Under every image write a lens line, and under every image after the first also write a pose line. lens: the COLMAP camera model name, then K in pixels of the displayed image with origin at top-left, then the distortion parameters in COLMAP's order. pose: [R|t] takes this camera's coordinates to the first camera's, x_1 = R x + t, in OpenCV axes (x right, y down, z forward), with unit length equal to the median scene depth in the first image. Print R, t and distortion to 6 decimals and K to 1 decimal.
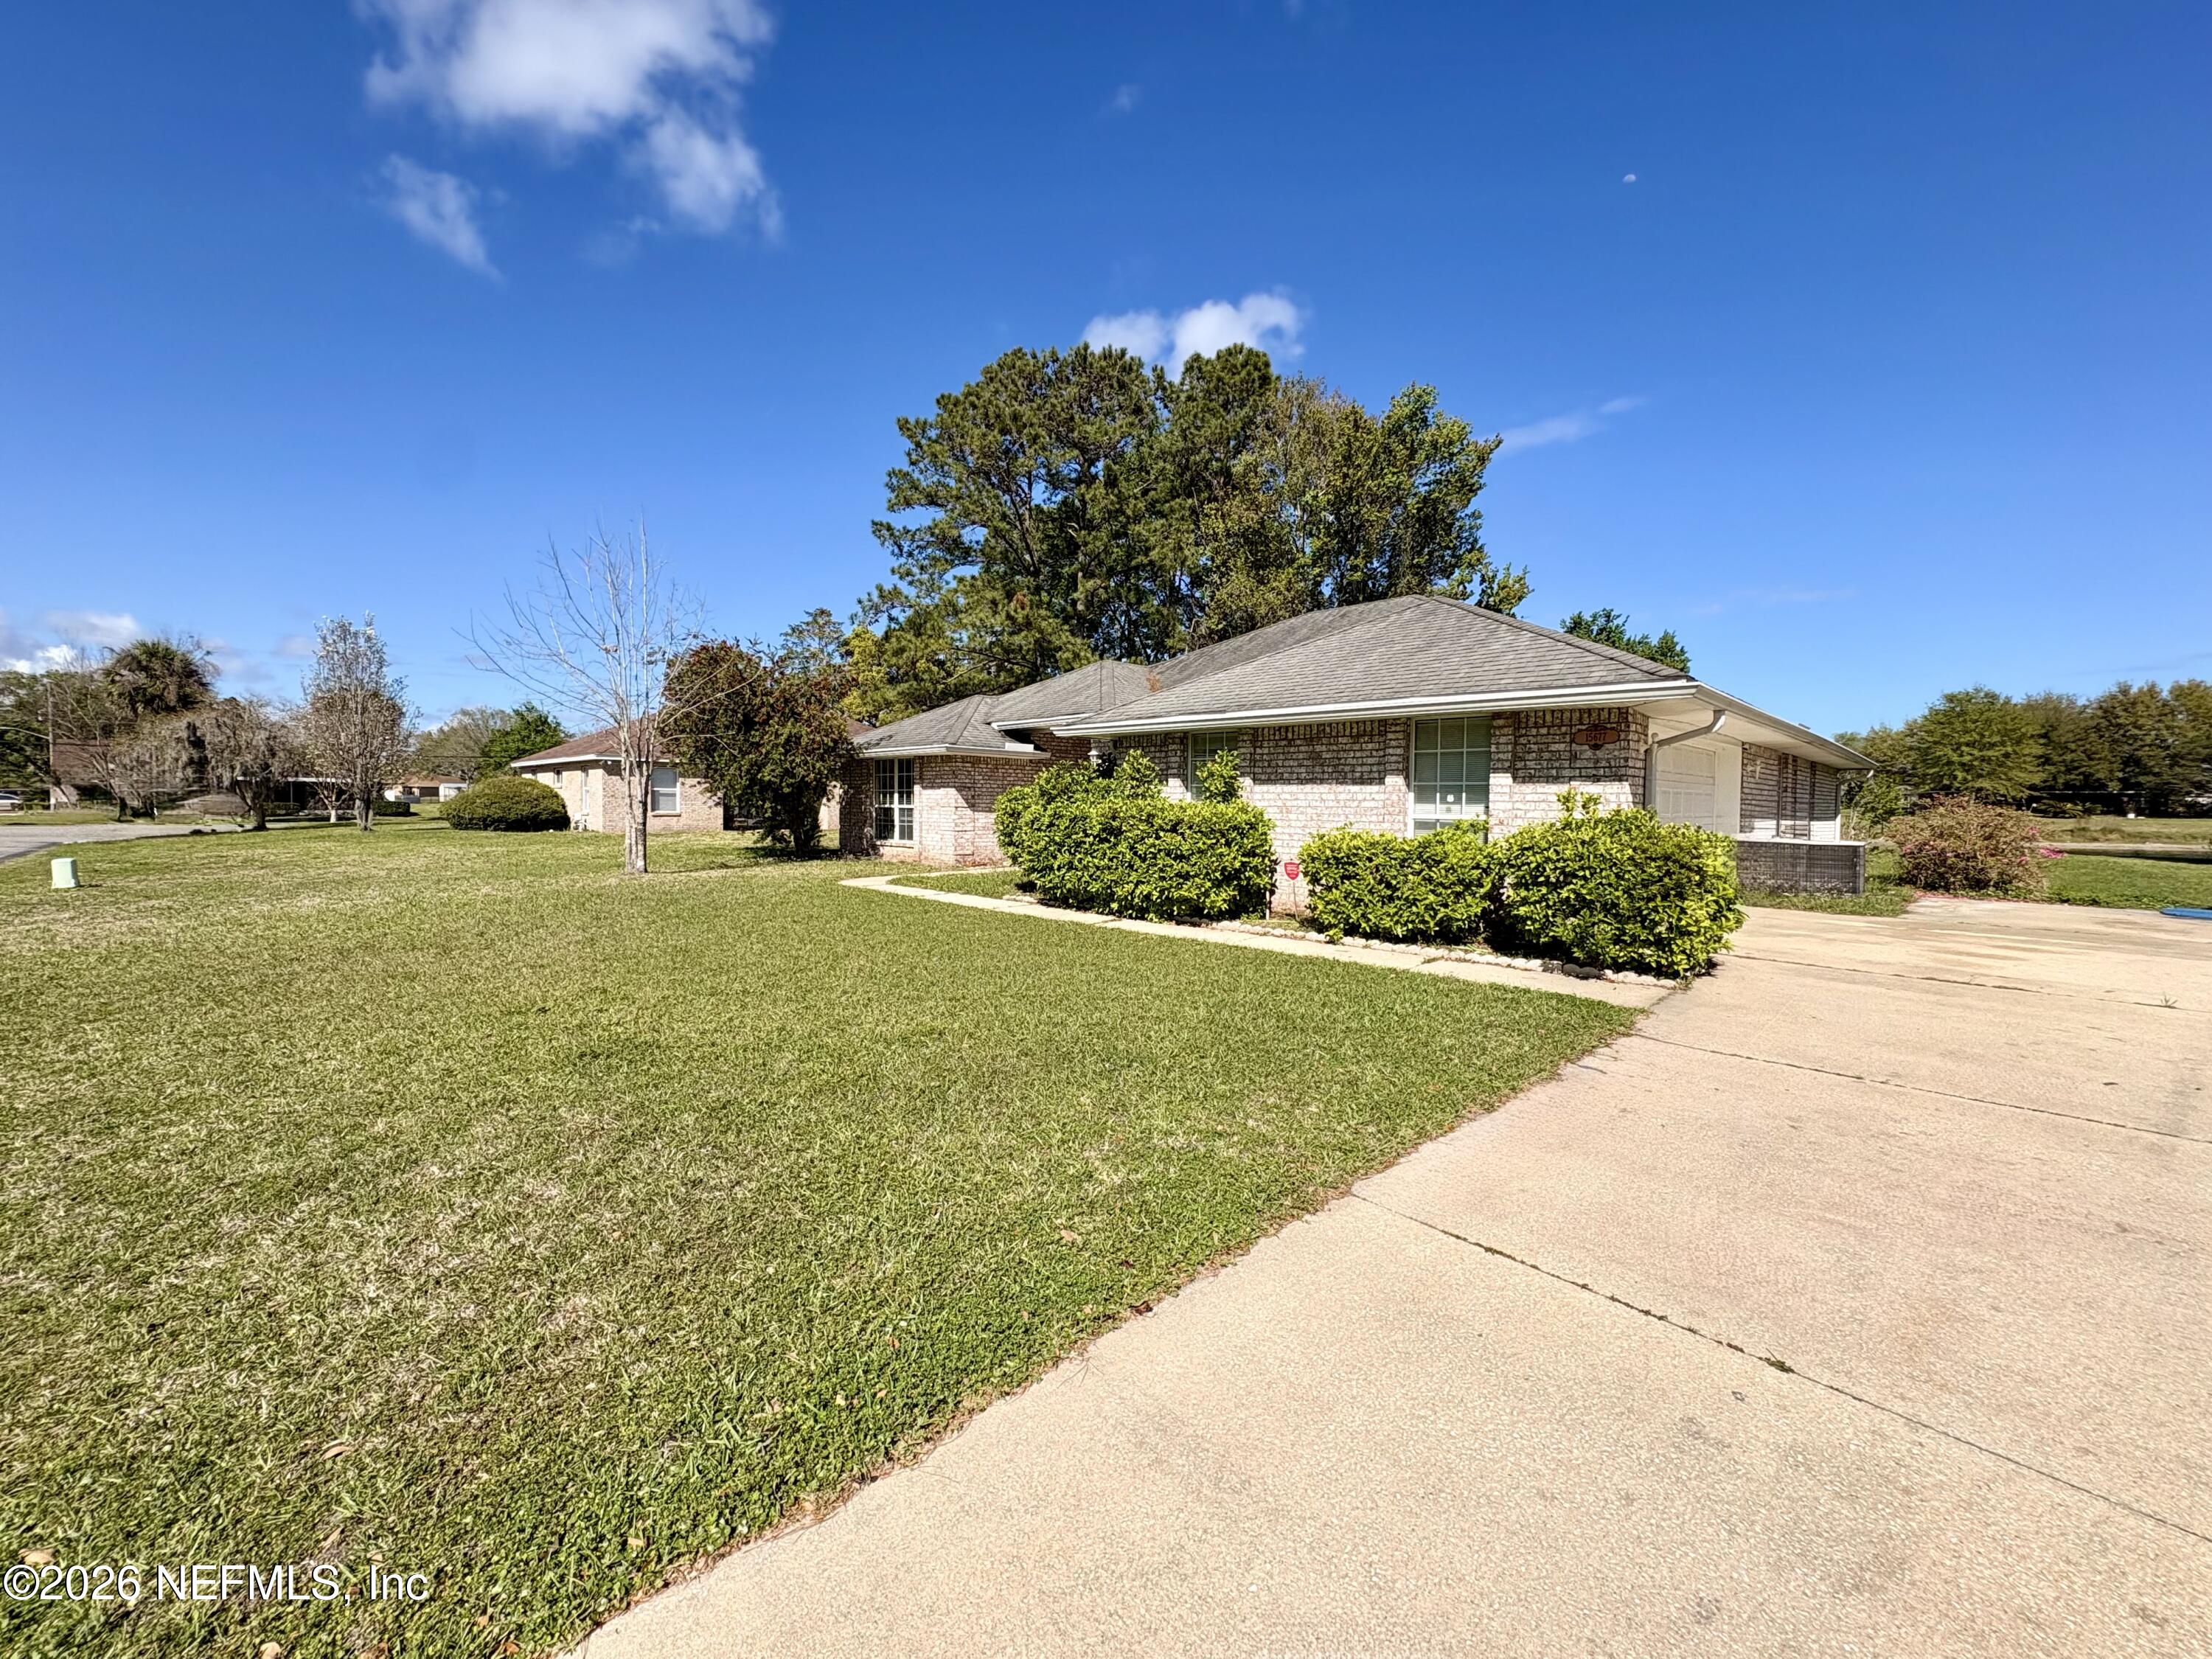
lens RADIAL K [[887.3, 0, 1106.0], [0, 887.3, 829.5], [0, 0, 1]] dist [0.000068, 0.000492]
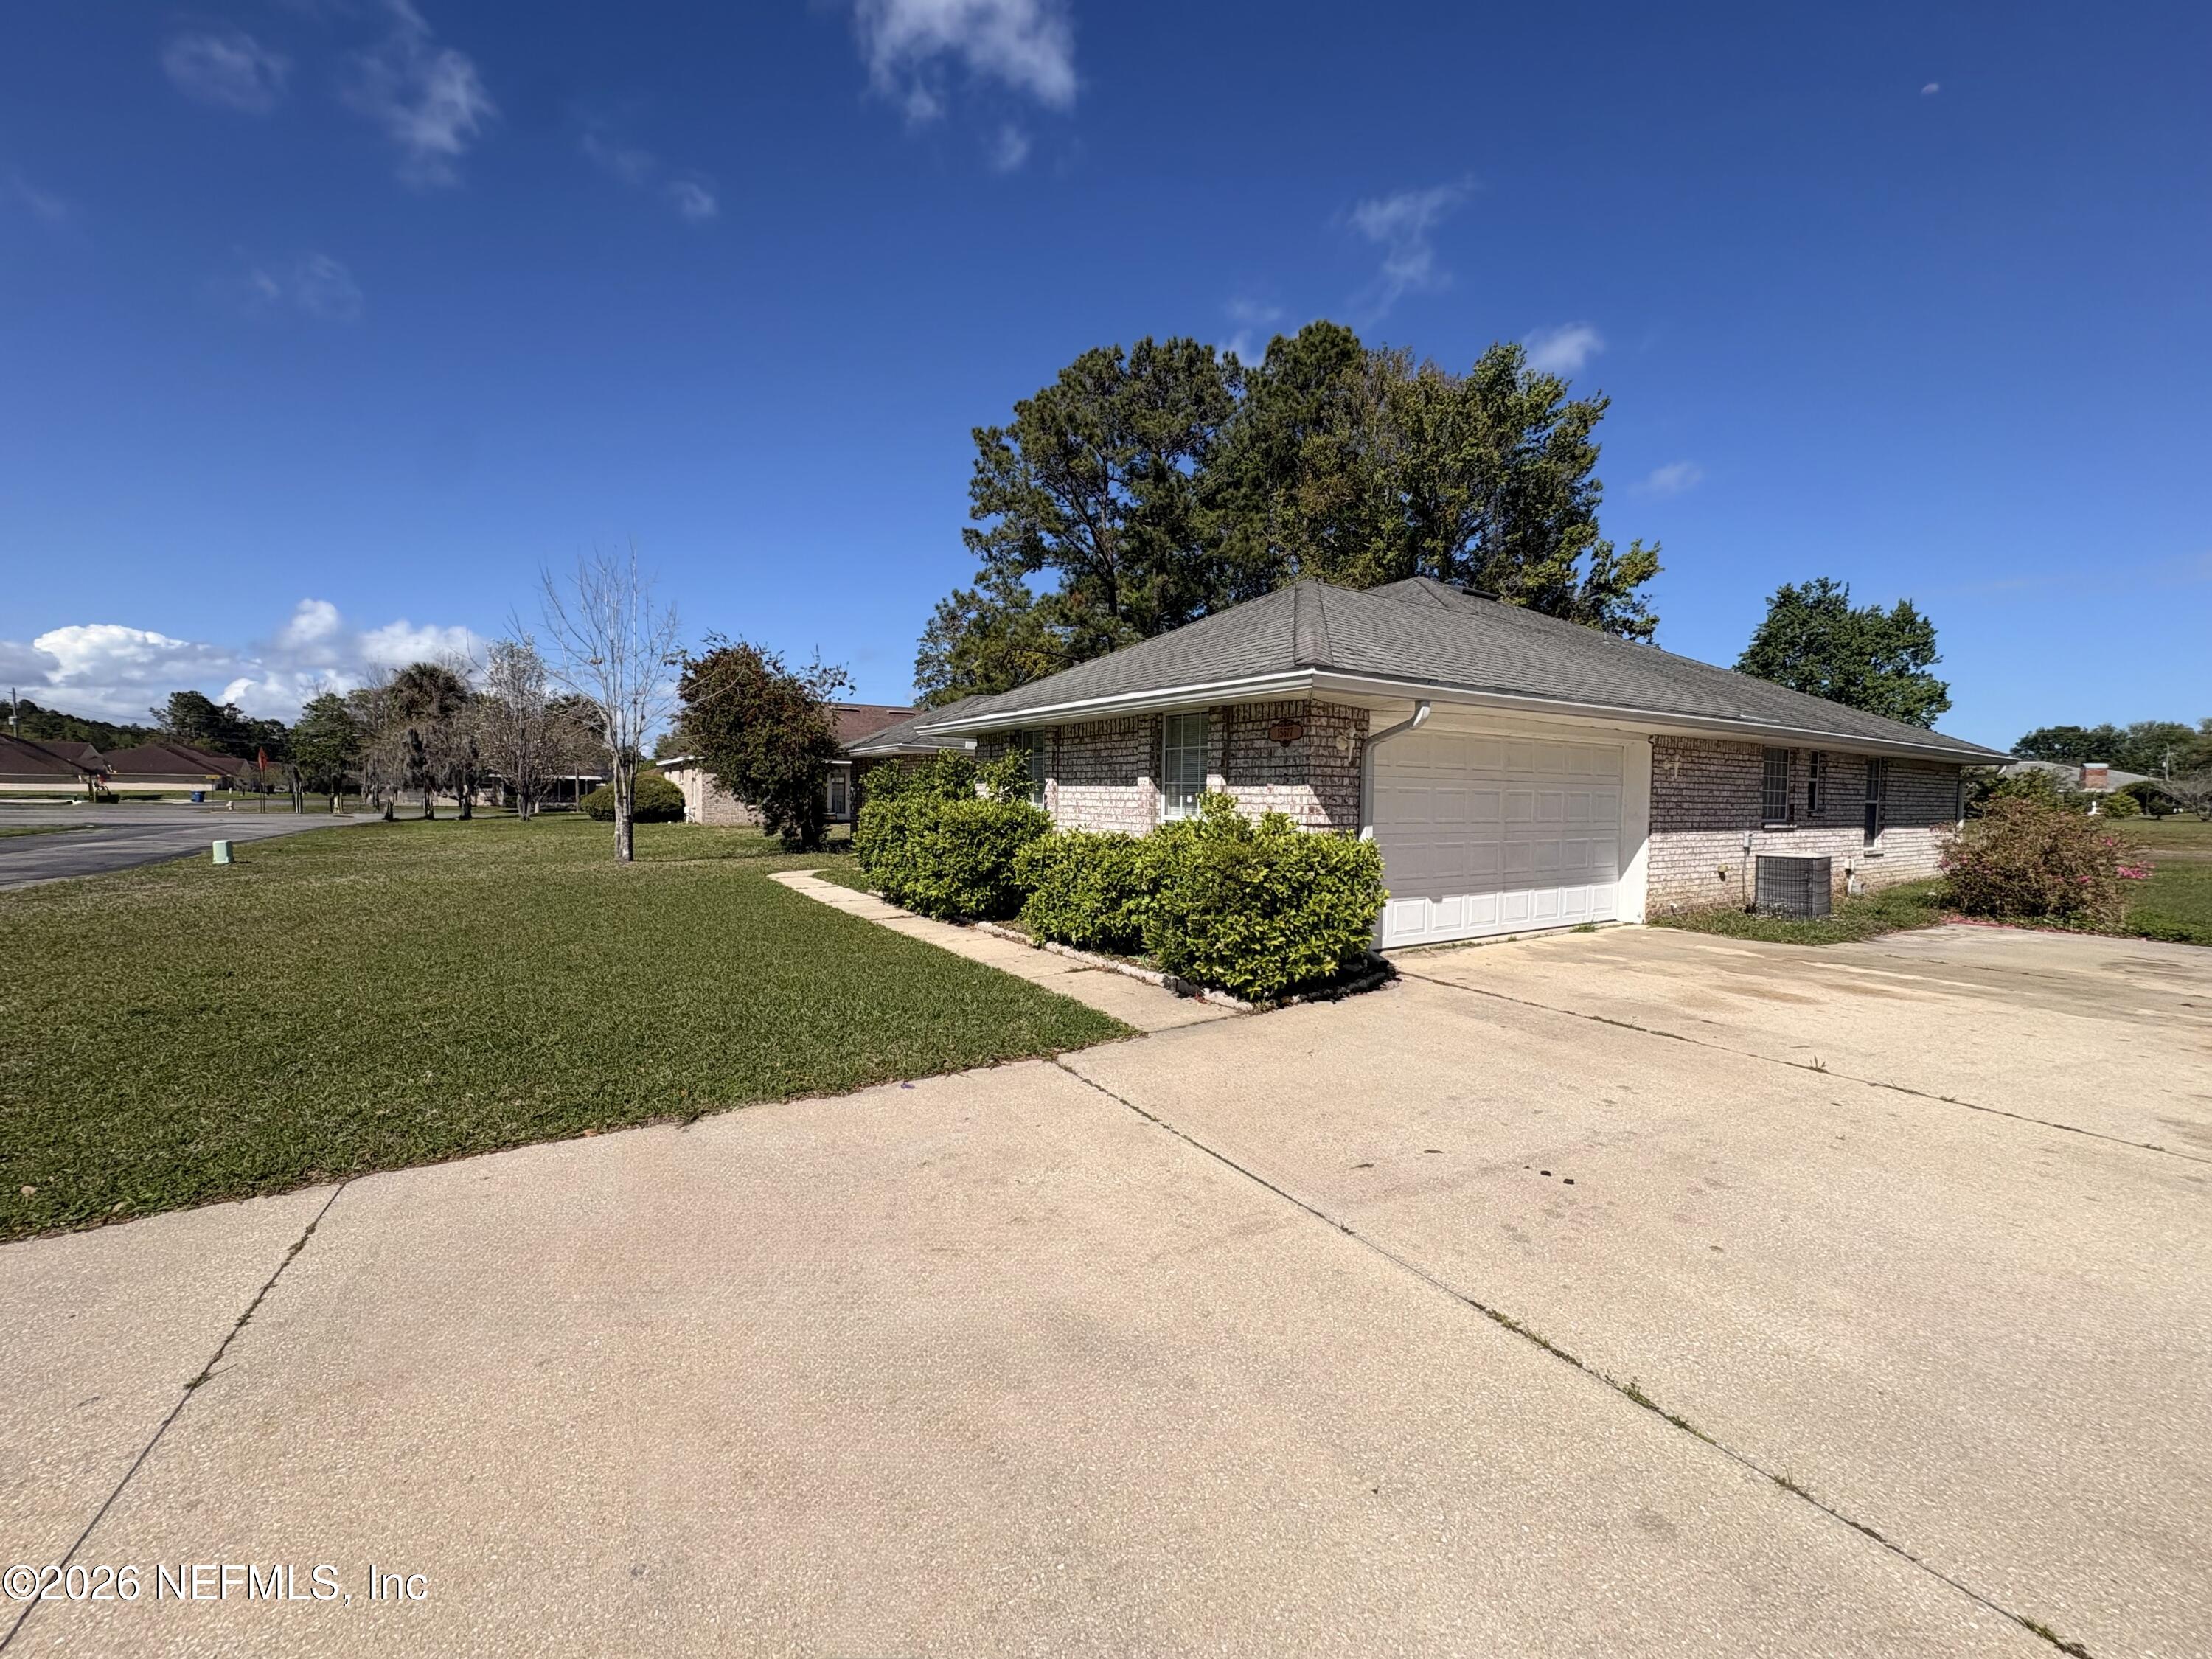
lens RADIAL K [[887.3, 0, 1106.0], [0, 887.3, 829.5], [0, 0, 1]] dist [0.000068, 0.000492]
pose [[0.977181, 0.012762, -0.212024, 0.255669], [-0.011962, 0.999916, 0.005058, -0.003388], [0.212071, -0.002407, 0.977251, 0.033088]]
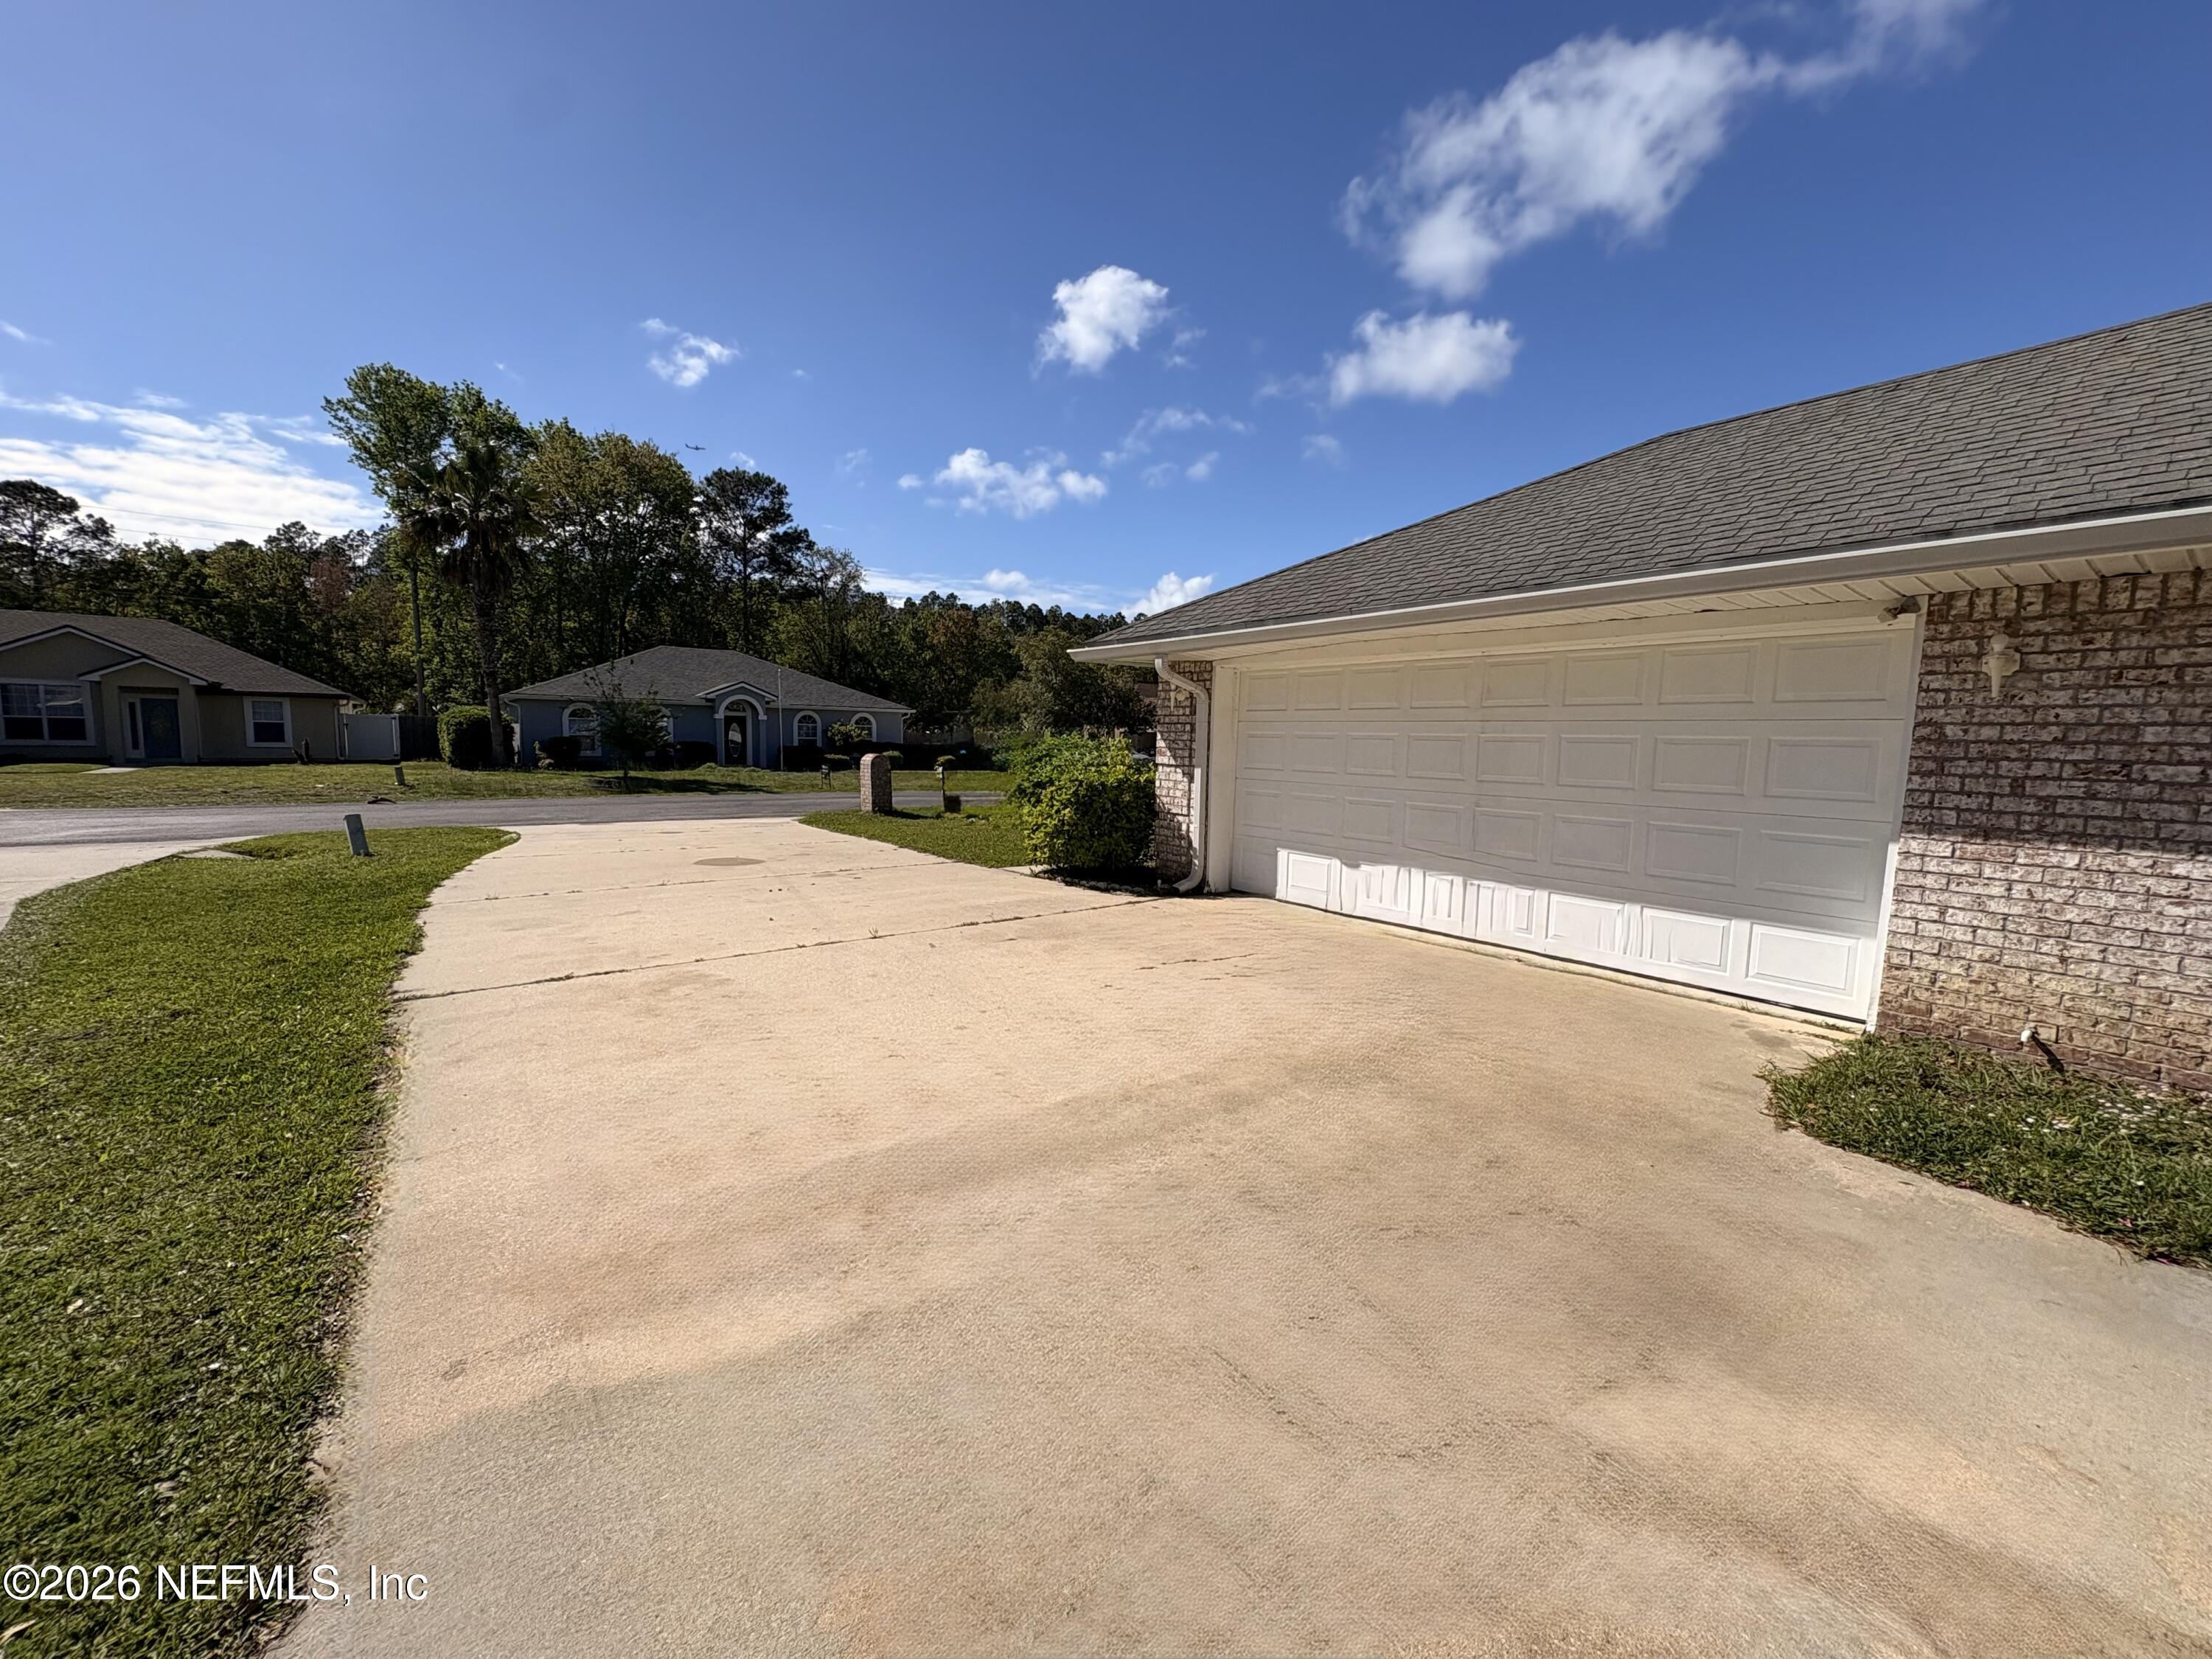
lens RADIAL K [[887.3, 0, 1106.0], [0, 887.3, 829.5], [0, 0, 1]] dist [0.000068, 0.000492]
pose [[-0.137648, 0.092040, -0.986196, 0.736407], [-0.052083, 0.993623, 0.100003, -0.015757], [0.989111, 0.065129, -0.131976, 0.472251]]
